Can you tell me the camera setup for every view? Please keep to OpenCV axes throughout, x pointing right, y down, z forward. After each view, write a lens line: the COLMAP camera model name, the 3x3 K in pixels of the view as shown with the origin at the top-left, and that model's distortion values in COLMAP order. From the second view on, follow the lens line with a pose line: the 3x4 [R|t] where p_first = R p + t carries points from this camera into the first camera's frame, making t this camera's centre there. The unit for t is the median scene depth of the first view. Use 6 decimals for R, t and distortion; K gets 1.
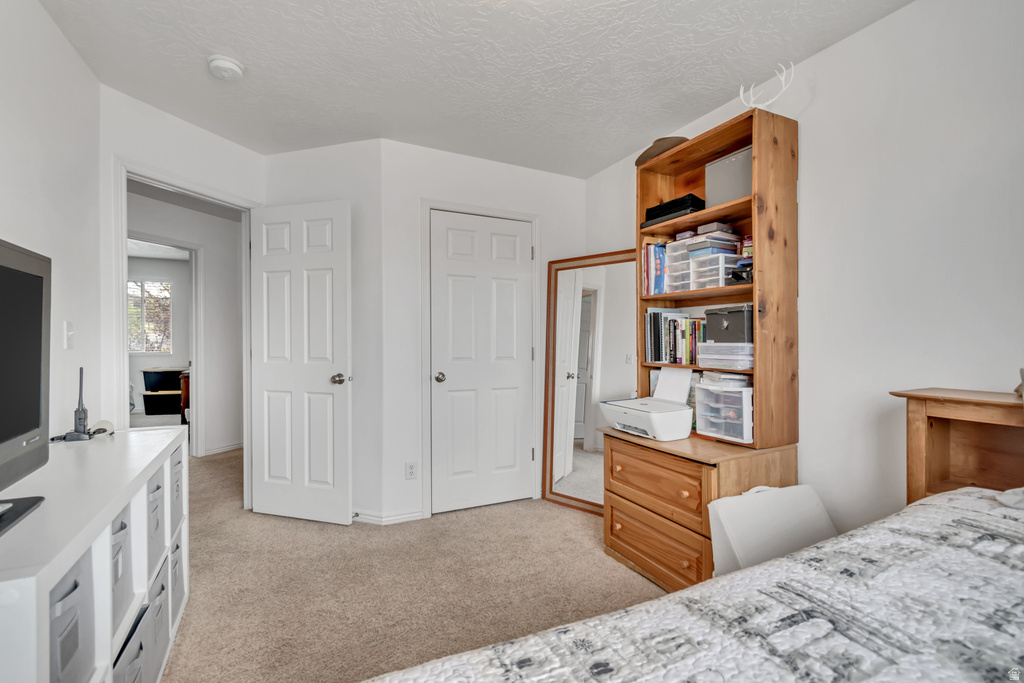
lens RADIAL K [[454.8, 0, 511.5], [0, 454.8, 342.0], [0, 0, 1]] dist [0.000611, 0.000736]
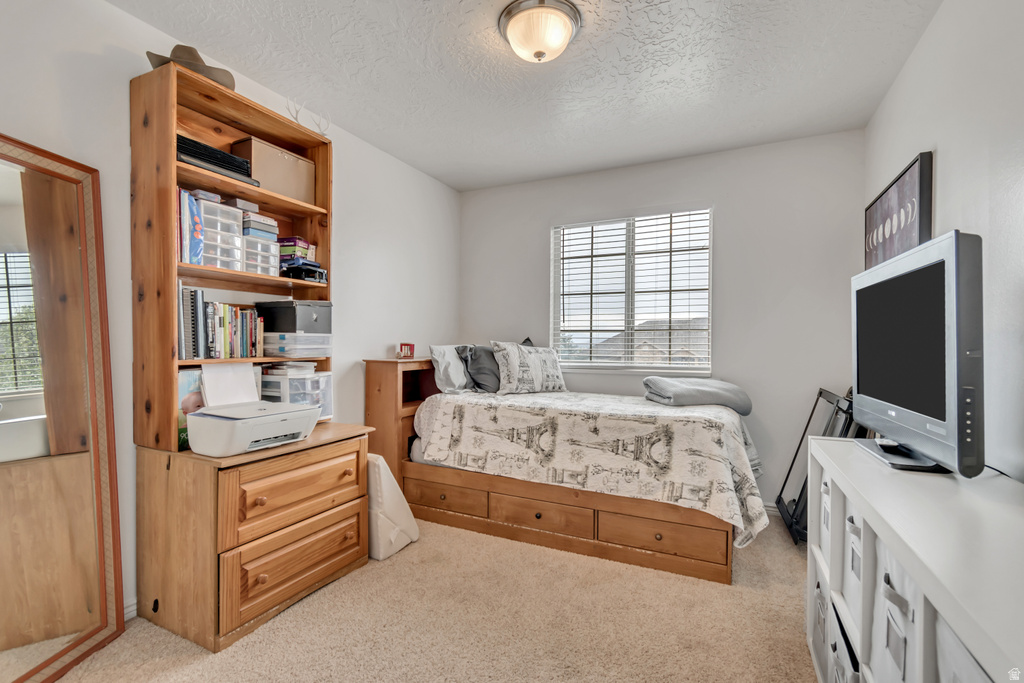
lens RADIAL K [[454.8, 0, 509.2], [0, 454.8, 345.9], [0, 0, 1]] dist [0.000611, 0.000736]
pose [[-0.615564, -0.016873, 0.787906, -0.596159], [-0.005027, 0.999835, 0.017483, 0.009375], [-0.788071, 0.006801, -0.615547, 1.130884]]
